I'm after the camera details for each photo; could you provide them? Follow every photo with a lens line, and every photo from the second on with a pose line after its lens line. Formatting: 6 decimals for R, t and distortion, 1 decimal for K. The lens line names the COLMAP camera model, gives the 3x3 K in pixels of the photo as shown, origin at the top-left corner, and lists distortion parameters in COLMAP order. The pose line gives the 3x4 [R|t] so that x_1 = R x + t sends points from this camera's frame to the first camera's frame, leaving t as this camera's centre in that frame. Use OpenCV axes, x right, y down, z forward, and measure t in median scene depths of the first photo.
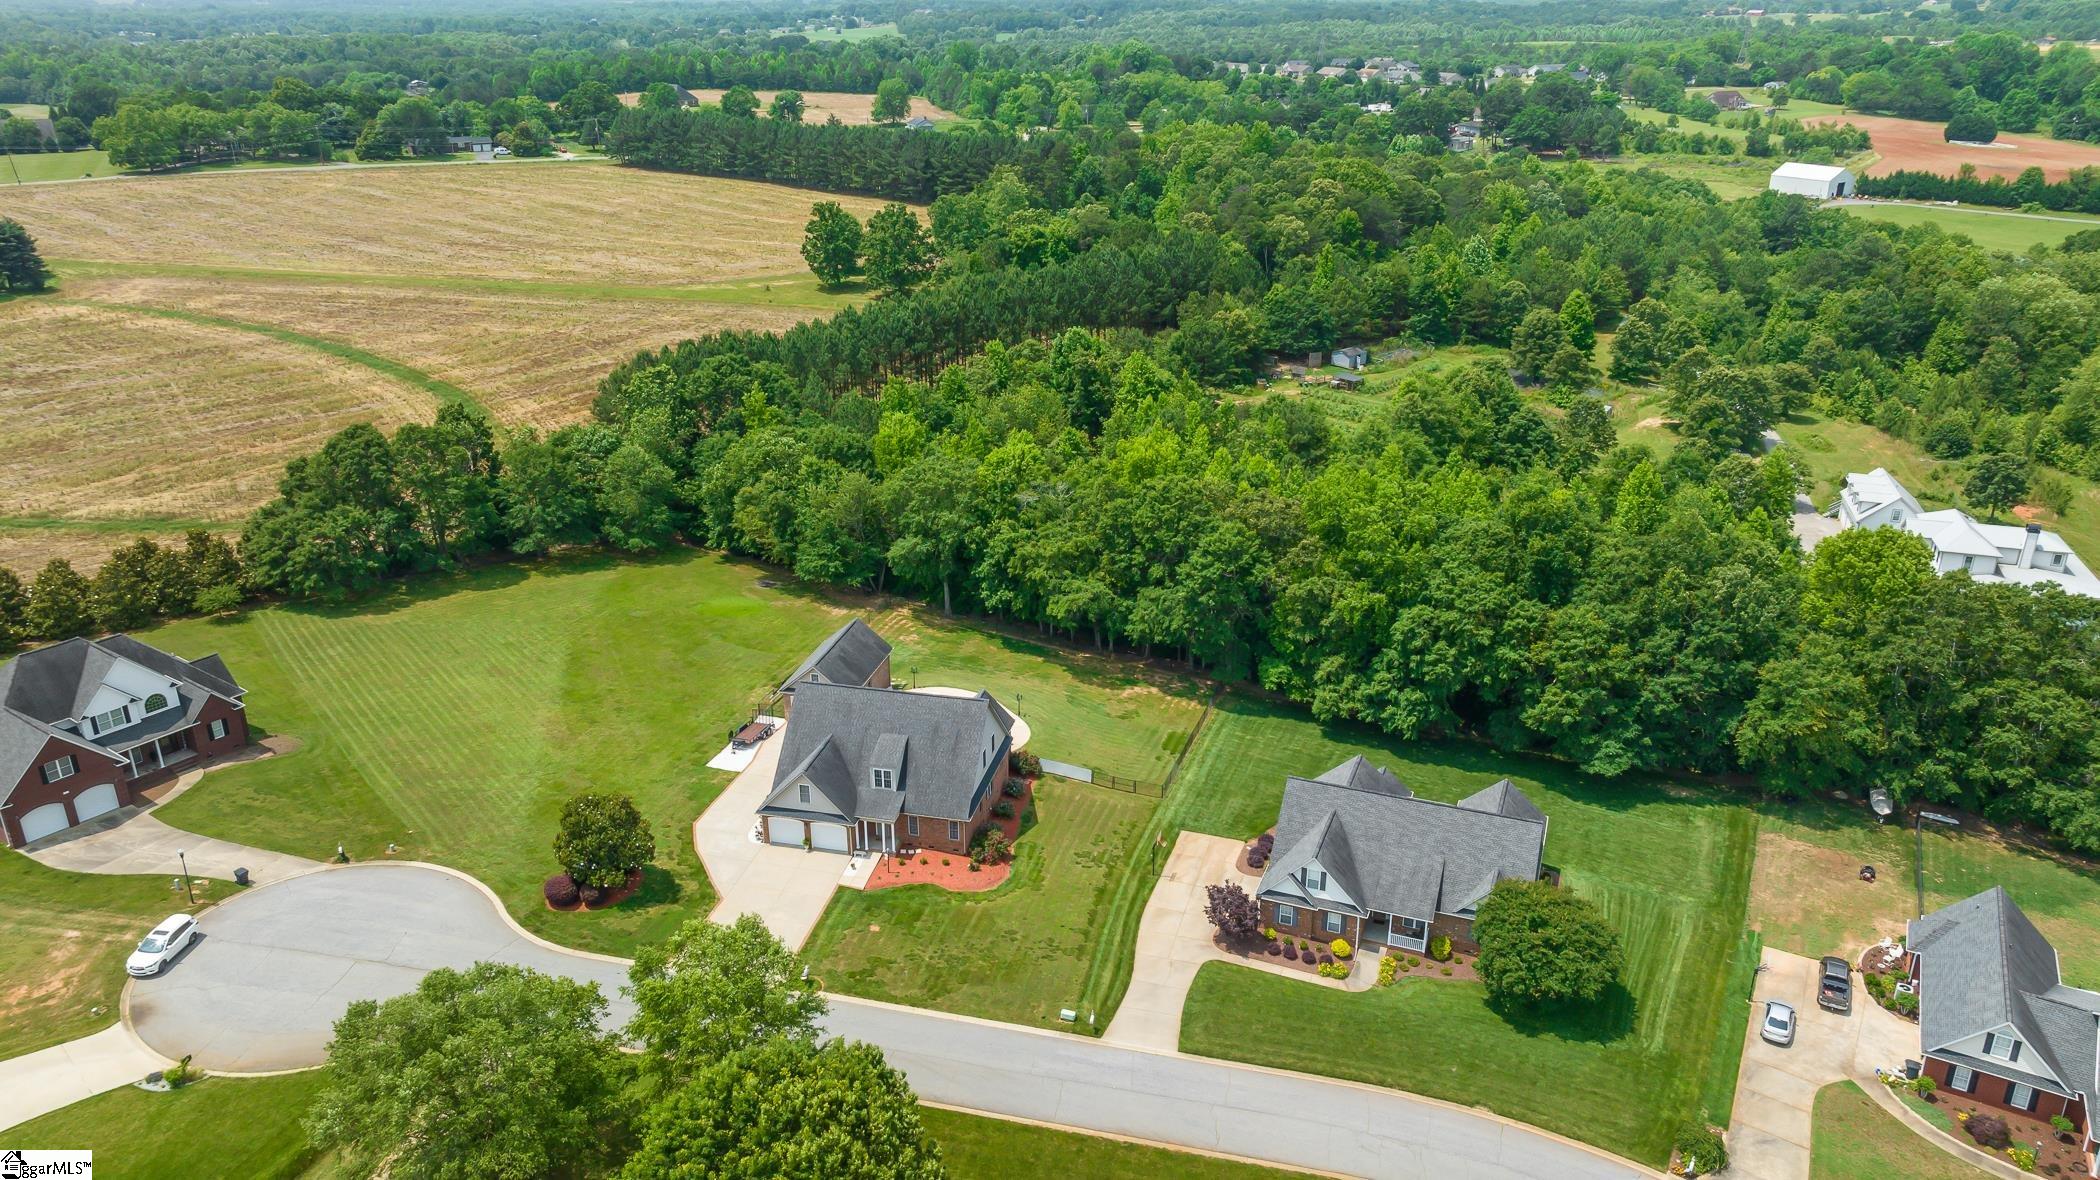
lens RADIAL K [[1450.8, 0, 1007.4], [0, 1450.8, 593.5], [0, 0, 1]] dist [-0.005321, -0.000463]
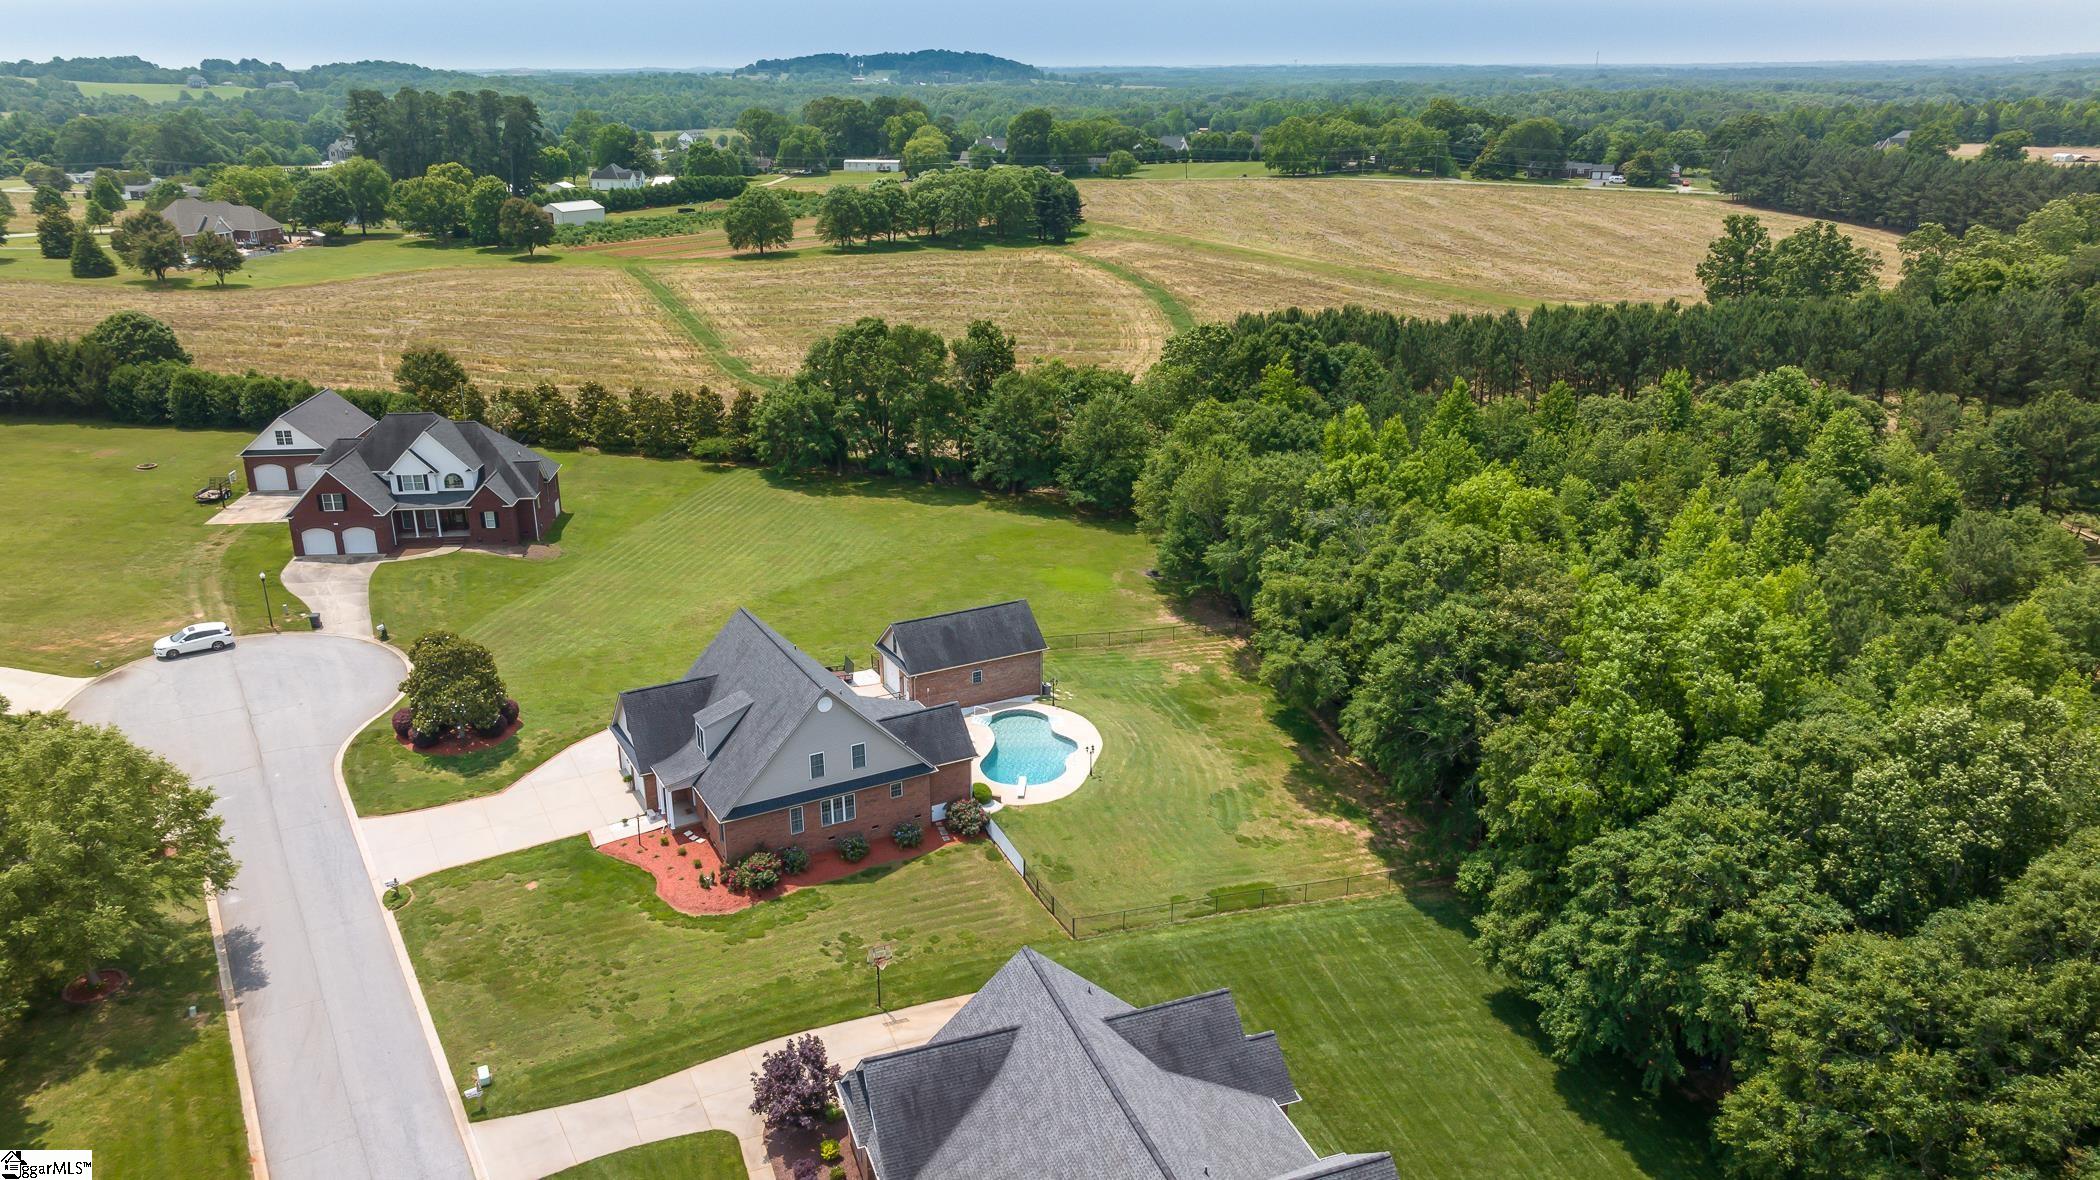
lens RADIAL K [[1441.1, 0, 1050.0], [0, 1441.1, 590.0], [0, 0, 1]] dist [-0.001861, 0.001120]
pose [[0.679587, 0.255641, -0.687611, 0.529814], [-0.284956, 0.955704, 0.073682, -0.059843], [0.675989, 0.145866, 0.722331, 0.504494]]
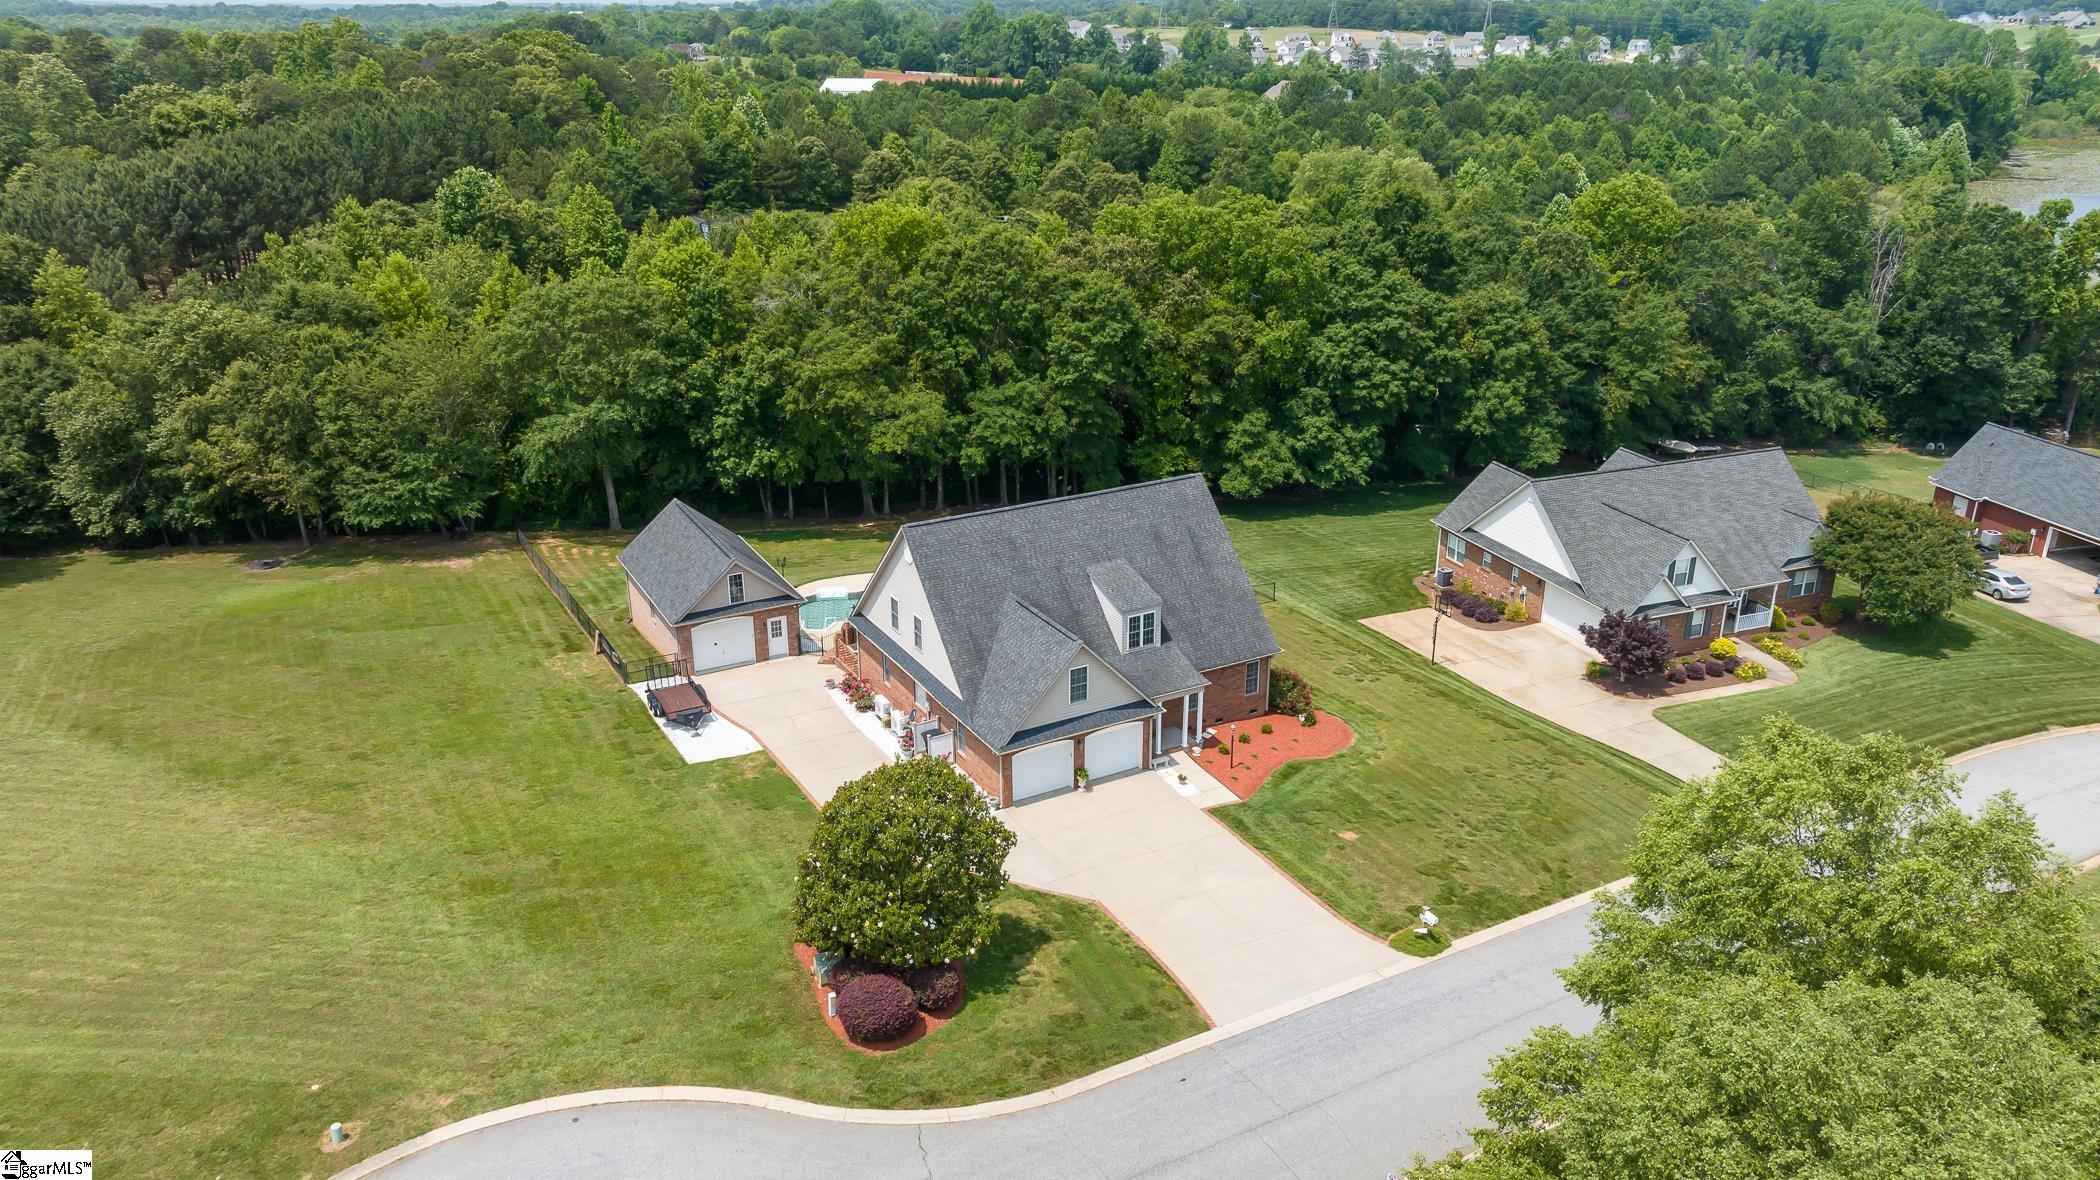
lens RADIAL K [[1487.8, 0, 1026.4], [0, 1487.8, 630.0], [0, 0, 1]] dist [-0.000750, 0.008578]
pose [[0.734713, -0.258641, 0.627137, -0.454428], [0.258238, 0.961497, 0.094001, 0.055840], [-0.627303, 0.092887, 0.773216, 0.529563]]
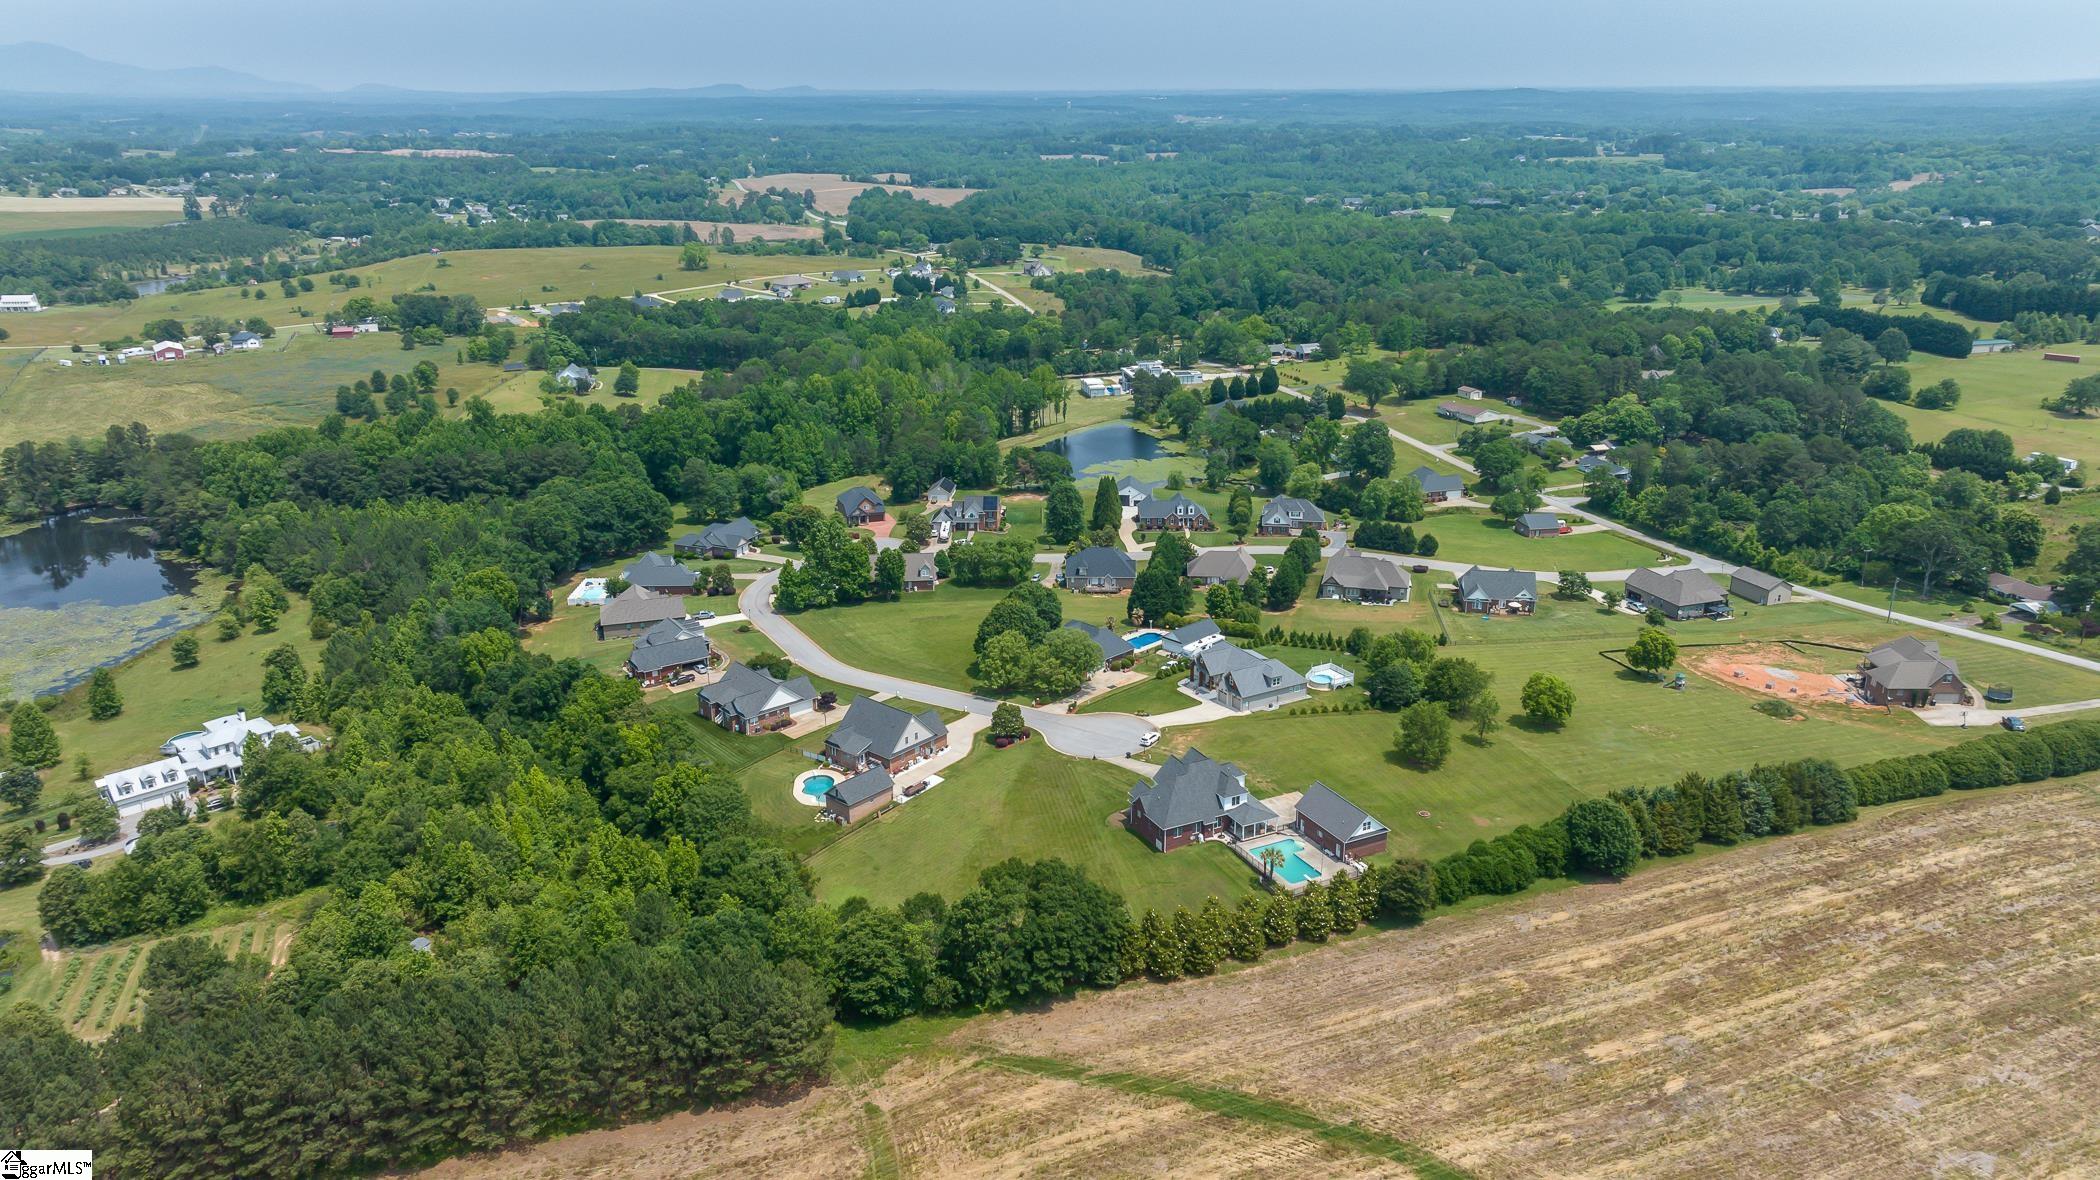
lens RADIAL K [[1441.1, 0, 1050.0], [0, 1441.1, 590.0], [0, 0, 1]] dist [-0.001861, 0.001120]
pose [[-0.892306, -0.135111, 0.430739, -1.306241], [0.185618, 0.759962, 0.622900, -1.493794], [-0.411506, 0.635770, -0.653039, 2.259828]]
